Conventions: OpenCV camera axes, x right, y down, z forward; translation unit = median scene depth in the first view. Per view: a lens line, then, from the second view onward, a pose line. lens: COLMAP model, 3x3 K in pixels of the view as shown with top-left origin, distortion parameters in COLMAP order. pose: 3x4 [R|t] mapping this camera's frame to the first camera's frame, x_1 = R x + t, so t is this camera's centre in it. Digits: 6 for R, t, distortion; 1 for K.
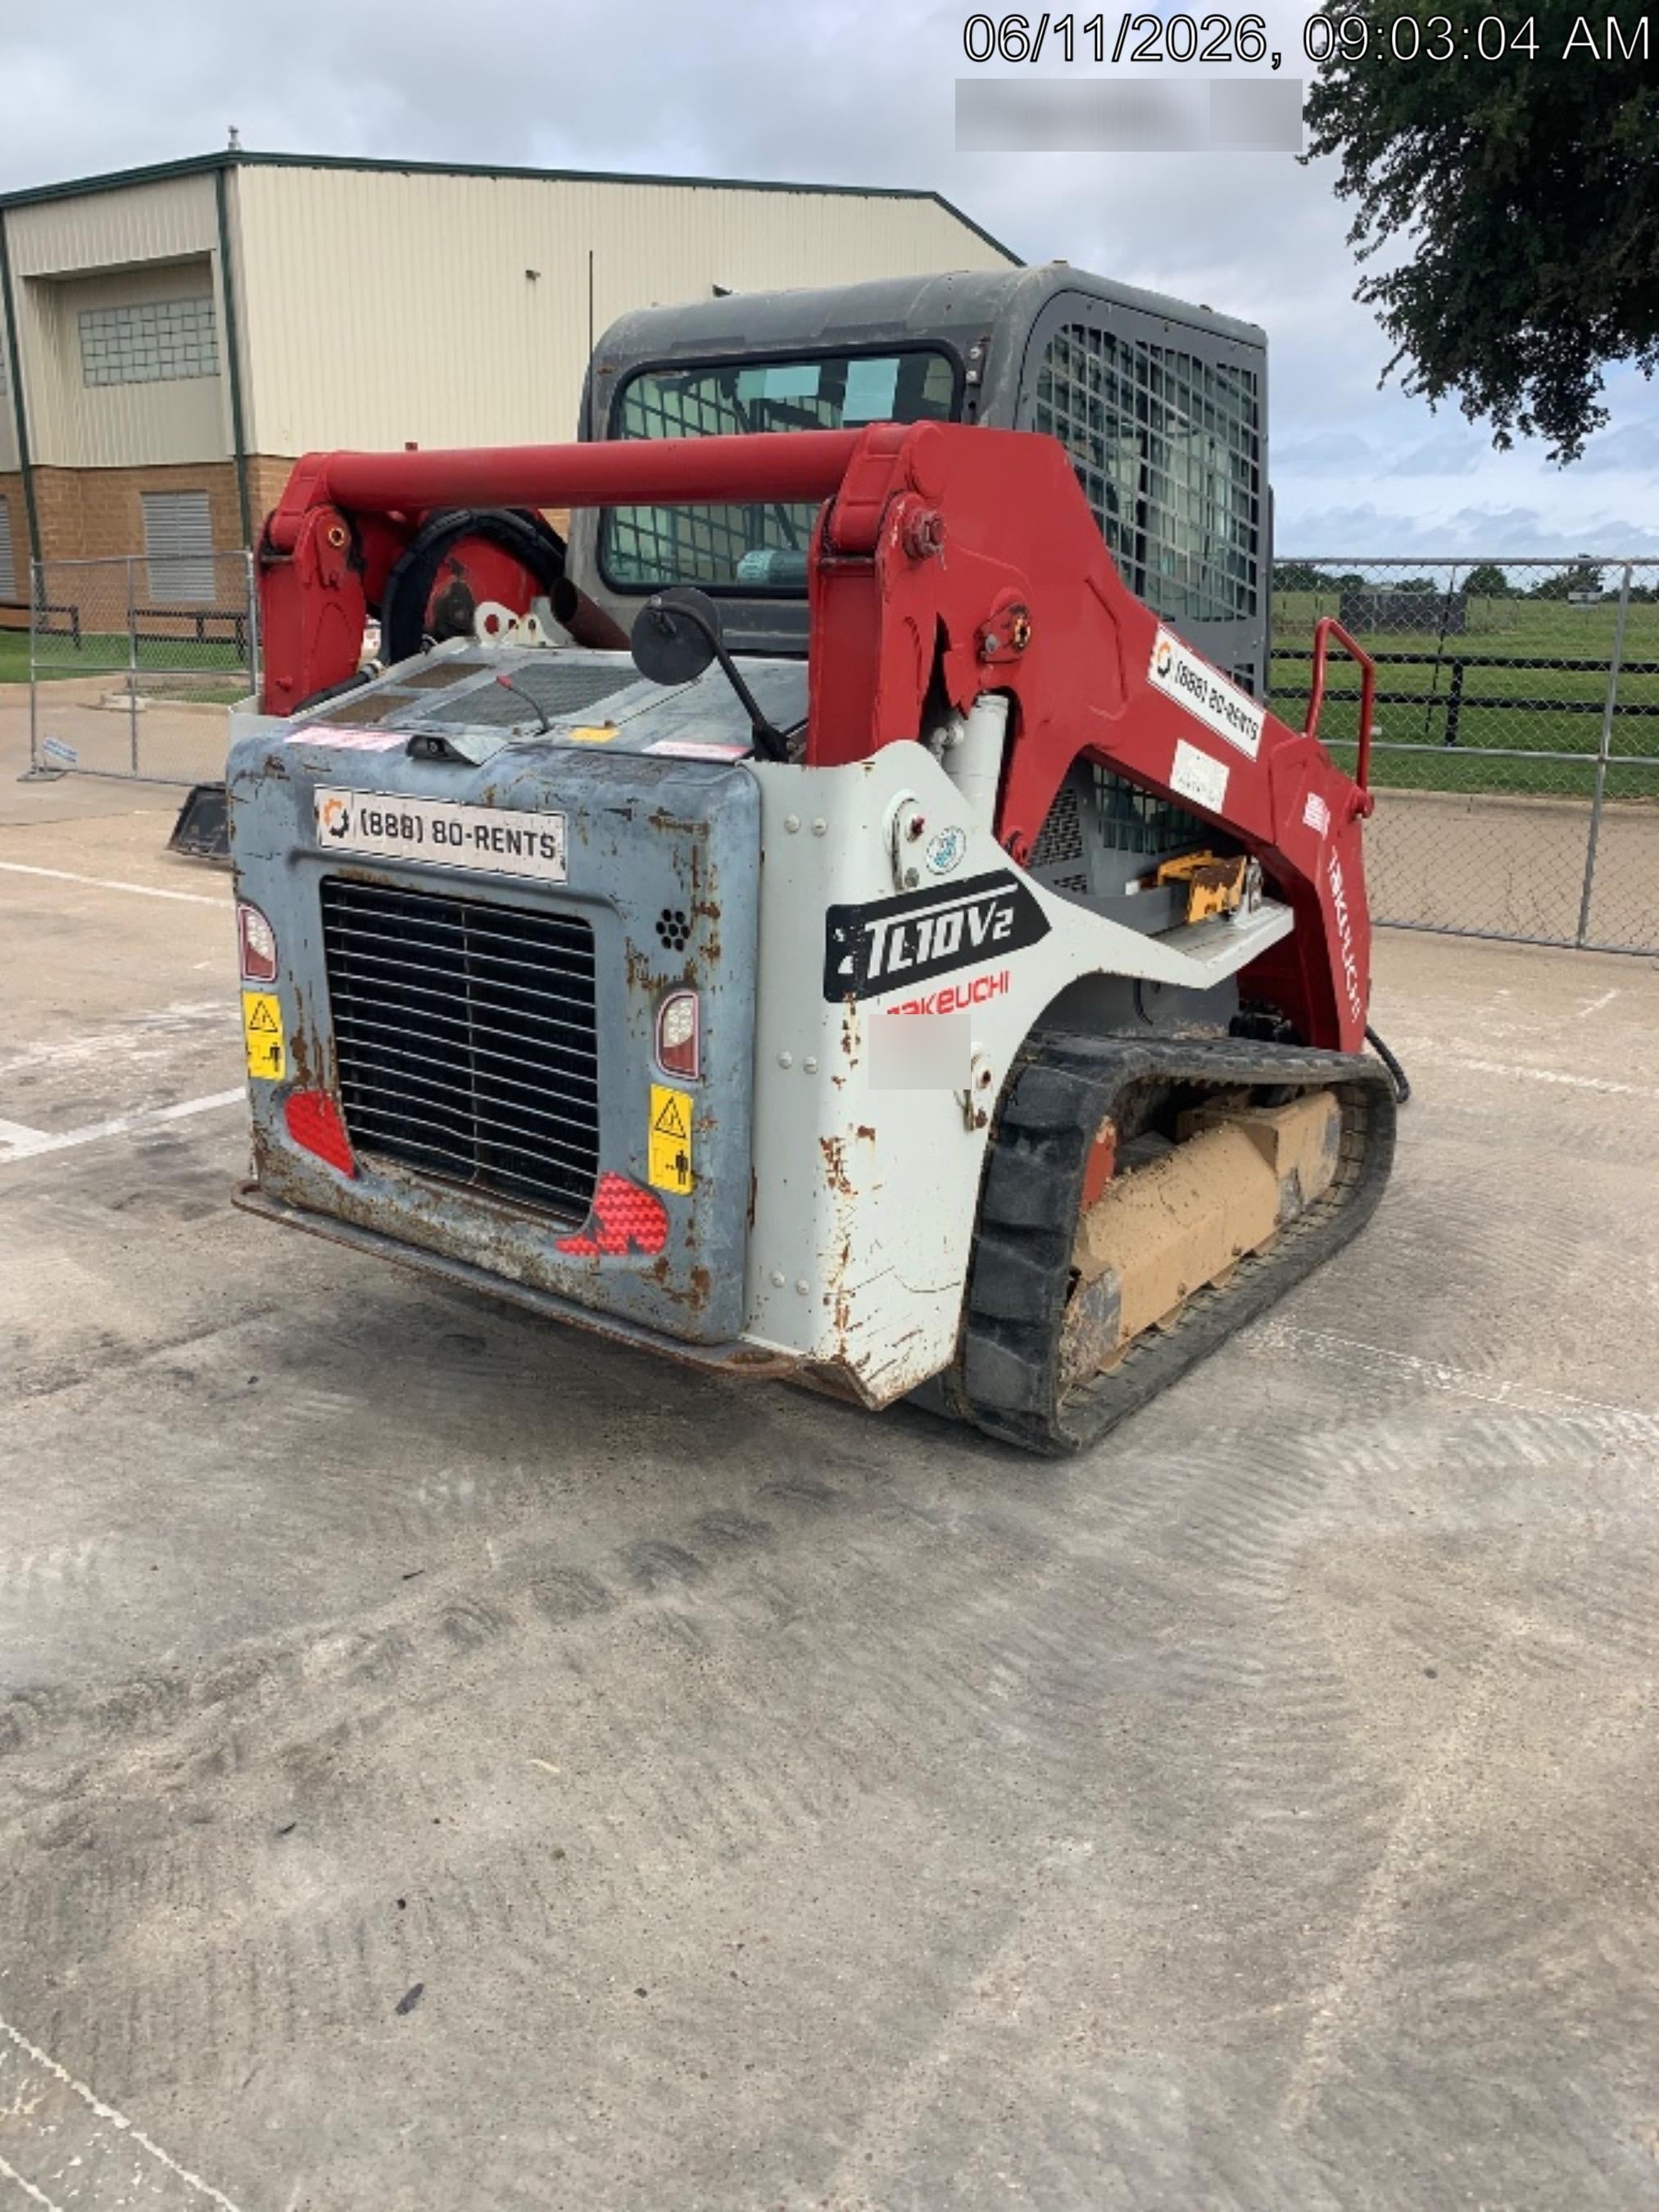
lens RADIAL K [[1740.6, 0, 843.1], [0, 1740.6, 1059.0], [0, 0, 1]] dist [0.208541, -0.573737]
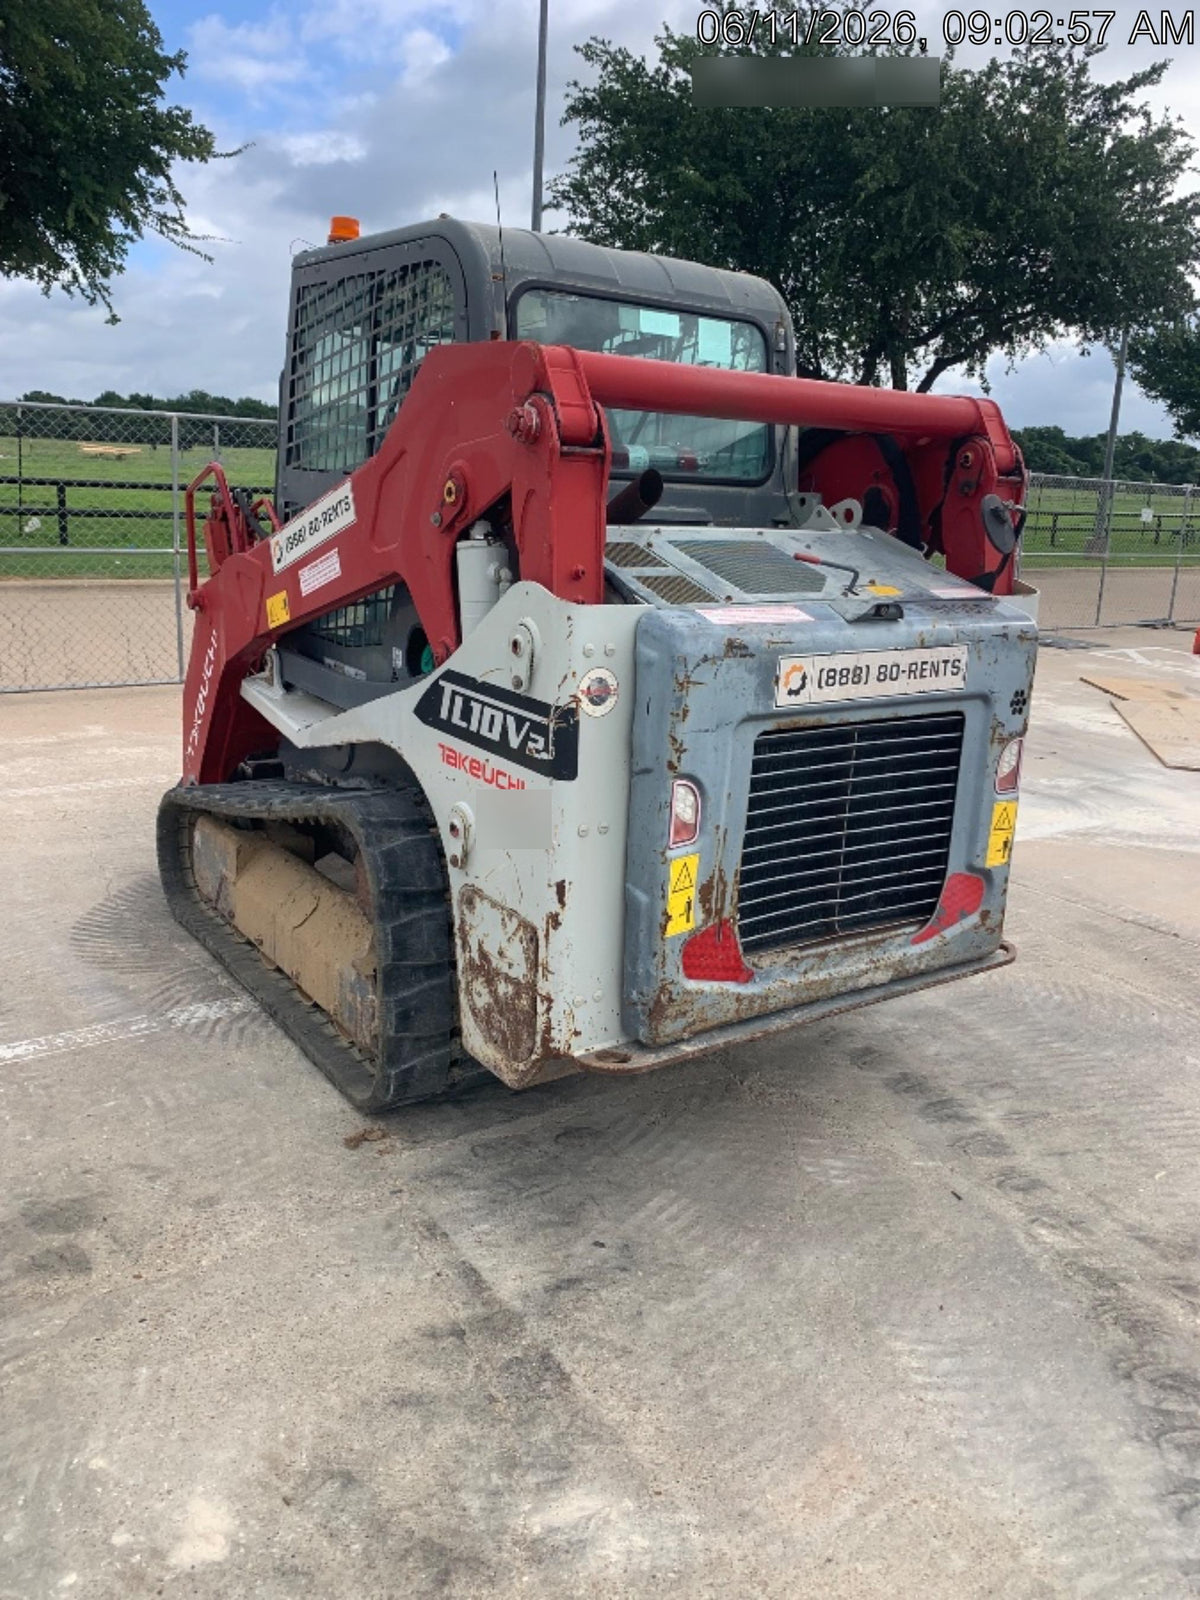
lens RADIAL K [[1273.9, 0, 606.6], [0, 1273.9, 760.0], [0, 0, 1]] dist [0.103518, -0.174862]
pose [[0.275190, -0.211109, 0.937925, -1.200503], [0.192207, 0.967978, 0.161480, -0.259766], [-0.941980, 0.135838, 0.306954, 0.897561]]
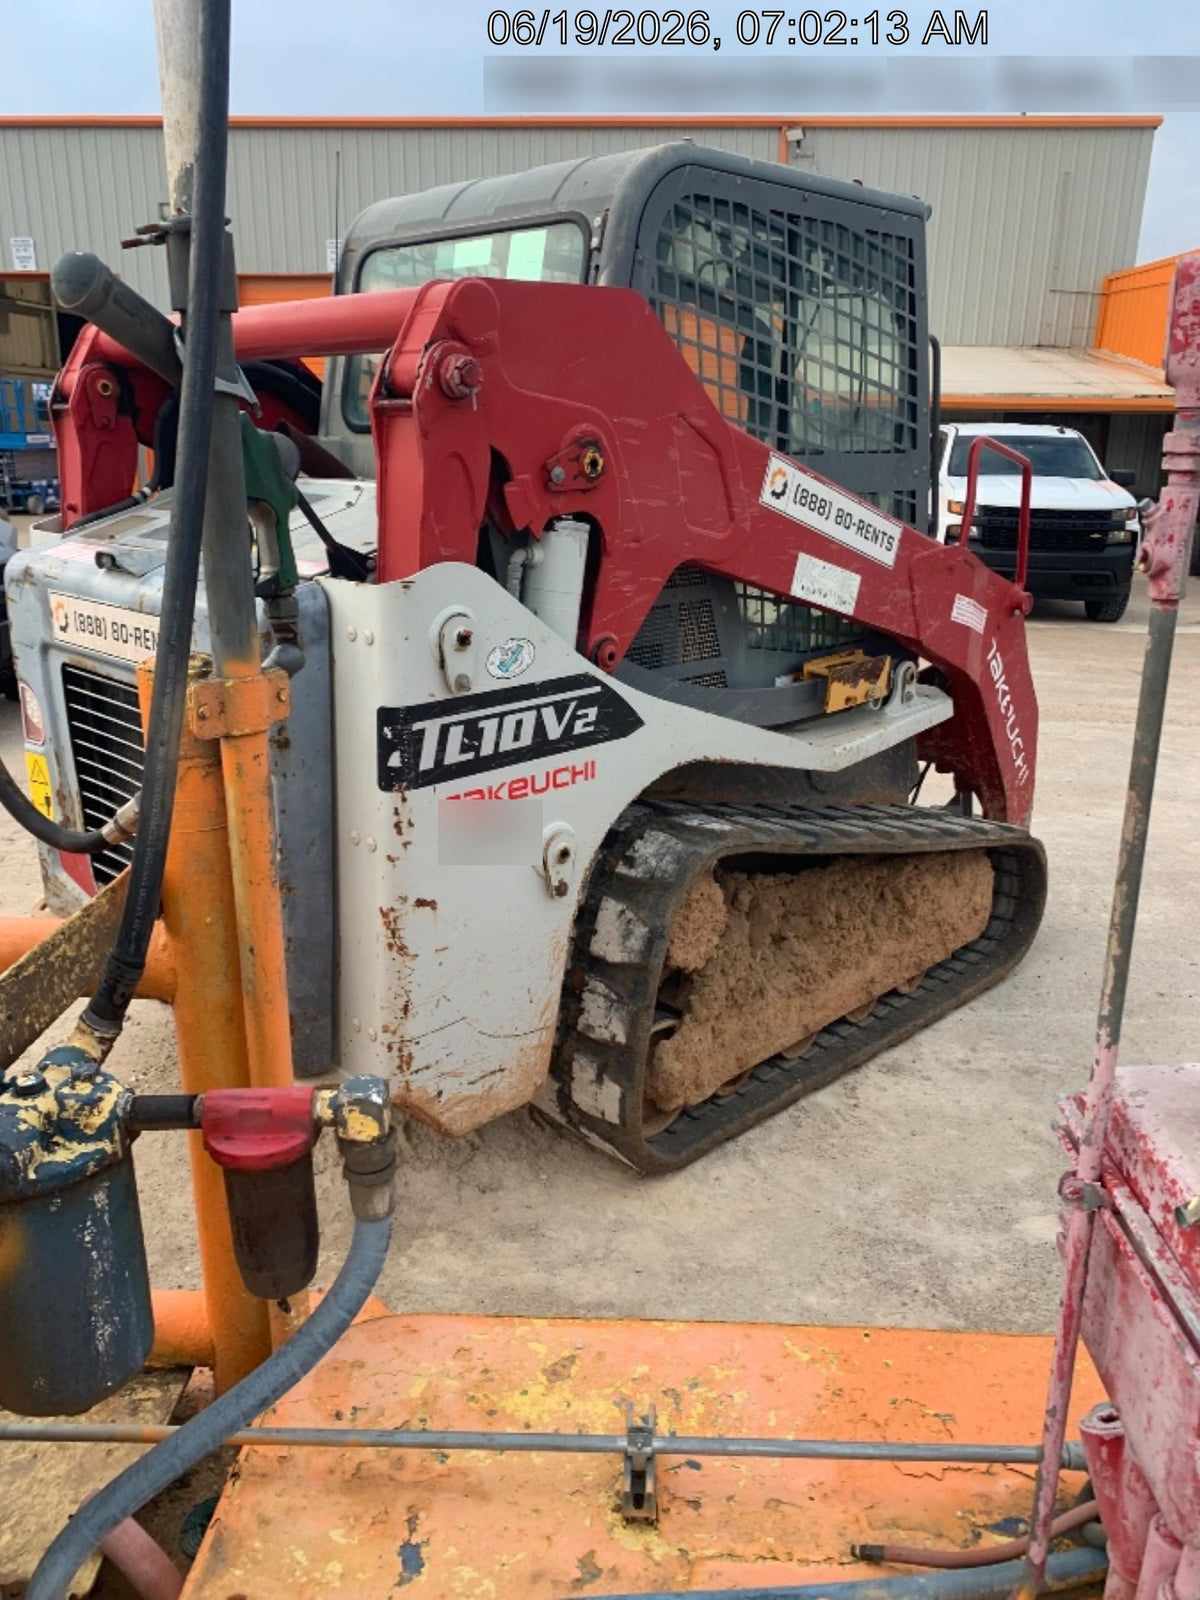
lens RADIAL K [[1266.6, 0, 582.8], [0, 1266.6, 794.2], [0, 0, 1]] dist [0.093327, -0.152807]
pose [[0.986662, 0.039127, -0.158009, 0.226032], [-0.036173, 0.999114, 0.021528, -0.047580], [0.158711, -0.015526, 0.987203, 0.182418]]
